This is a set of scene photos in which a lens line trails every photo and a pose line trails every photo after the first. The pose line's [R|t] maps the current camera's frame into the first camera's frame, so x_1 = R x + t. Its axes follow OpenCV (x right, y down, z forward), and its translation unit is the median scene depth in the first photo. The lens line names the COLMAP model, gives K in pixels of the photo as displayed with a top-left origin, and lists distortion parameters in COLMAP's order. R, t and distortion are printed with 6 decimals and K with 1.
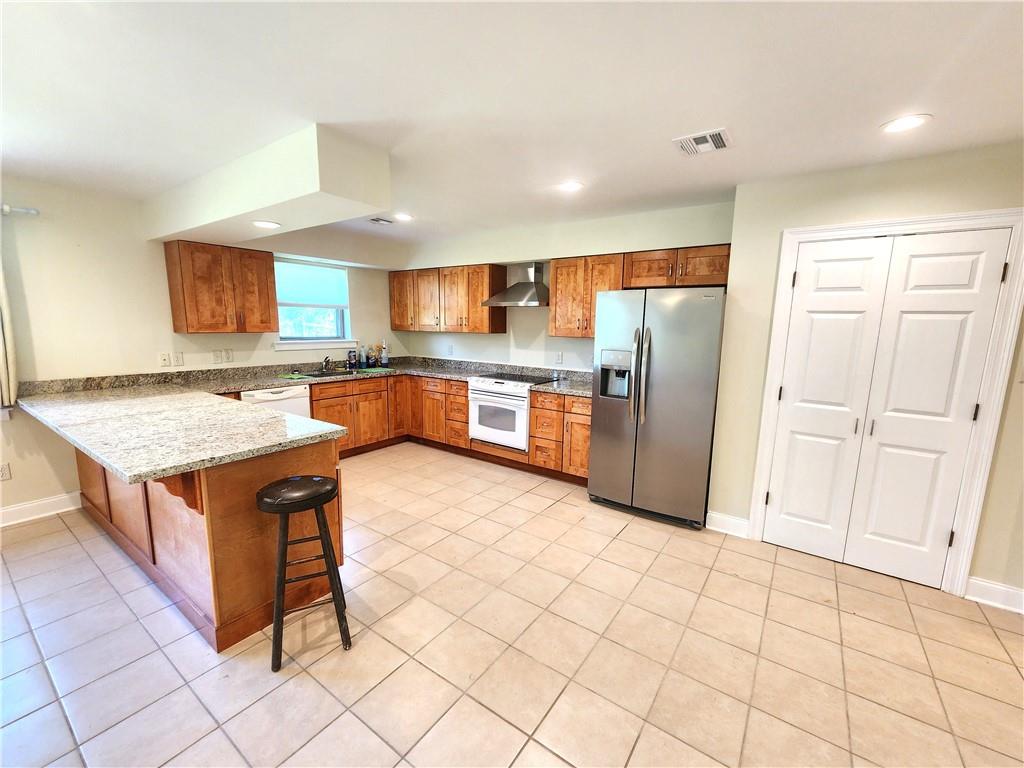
lens RADIAL K [[422.6, 0, 513.9], [0, 422.6, 387.5], [0, 0, 1]] dist [-0.002505, 0.000145]
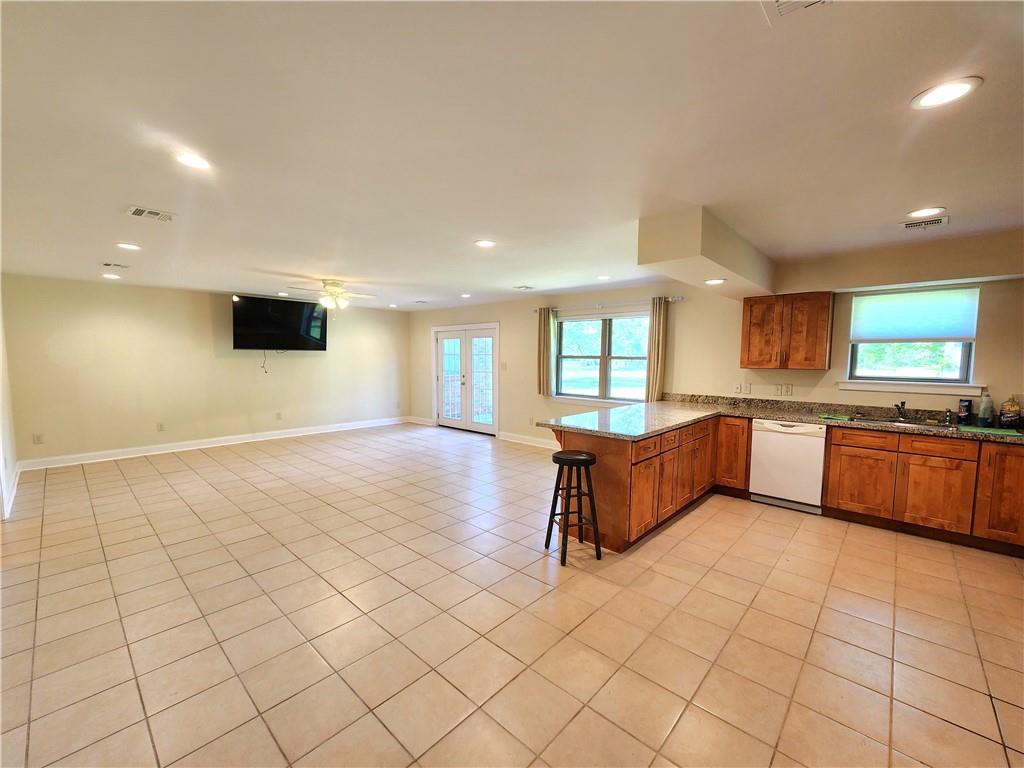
lens RADIAL K [[422.6, 0, 513.9], [0, 422.6, 387.5], [0, 0, 1]] dist [-0.002505, 0.000145]
pose [[-0.130889, 0.052404, -0.990011, 0.550693], [-0.159972, 0.984400, 0.073257, -0.049577], [0.978405, 0.167962, -0.120464, 0.445966]]
